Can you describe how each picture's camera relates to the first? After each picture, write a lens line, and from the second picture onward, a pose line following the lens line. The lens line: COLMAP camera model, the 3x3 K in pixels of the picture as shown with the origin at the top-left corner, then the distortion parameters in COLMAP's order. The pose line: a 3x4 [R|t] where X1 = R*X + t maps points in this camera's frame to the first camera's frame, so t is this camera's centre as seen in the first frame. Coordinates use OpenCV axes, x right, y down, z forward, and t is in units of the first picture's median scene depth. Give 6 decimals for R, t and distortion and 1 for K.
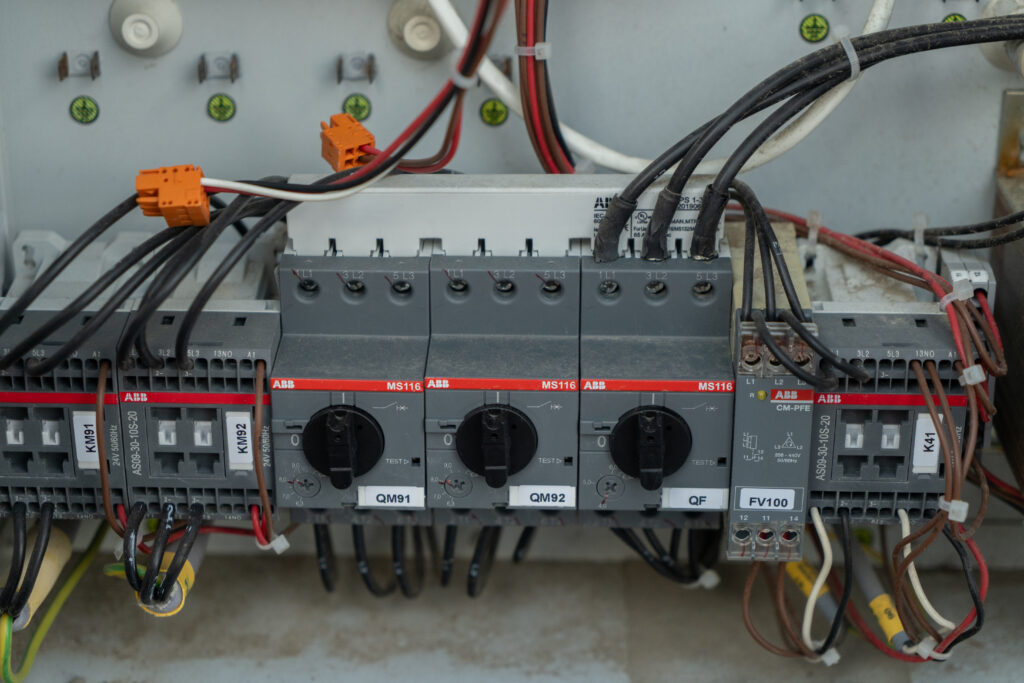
lens RADIAL K [[2069.6, 0, 512.0], [0, 2069.6, 341.5], [0, 0, 1]] dist [0.048067, 0.058393]
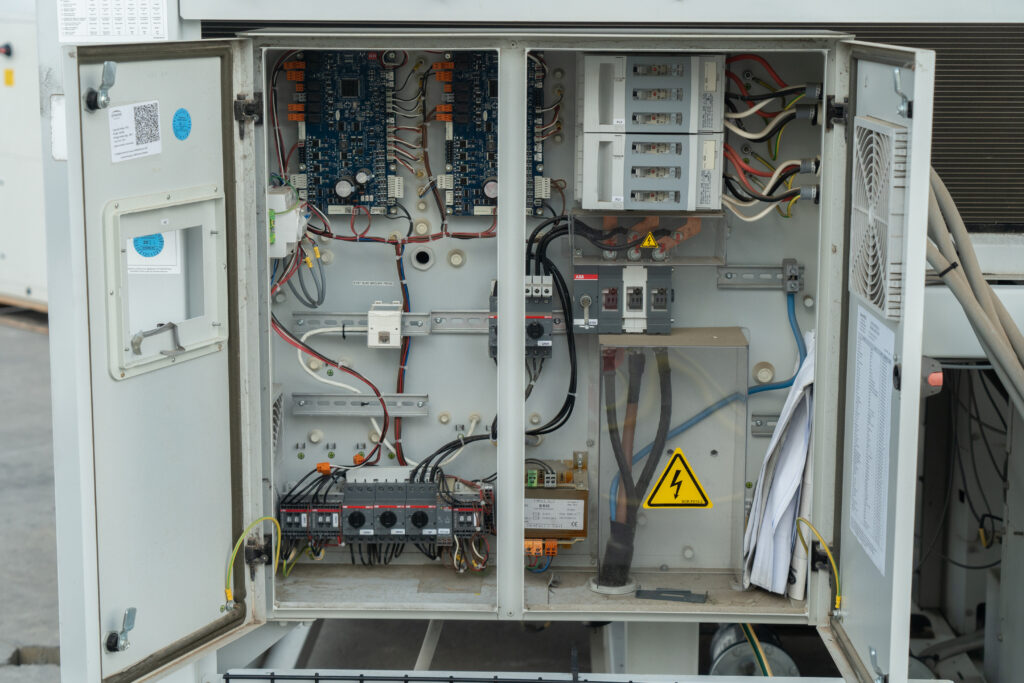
lens RADIAL K [[1840.1, 0, 512.0], [0, 1840.1, 341.5], [0, 0, 1]] dist [-0.004539, 0.027941]
pose [[0.999973, -0.004051, -0.006161, 0.307574], [0.002505, 0.972498, -0.232900, 0.641054], [0.006935, 0.232878, 0.972481, -3.257816]]
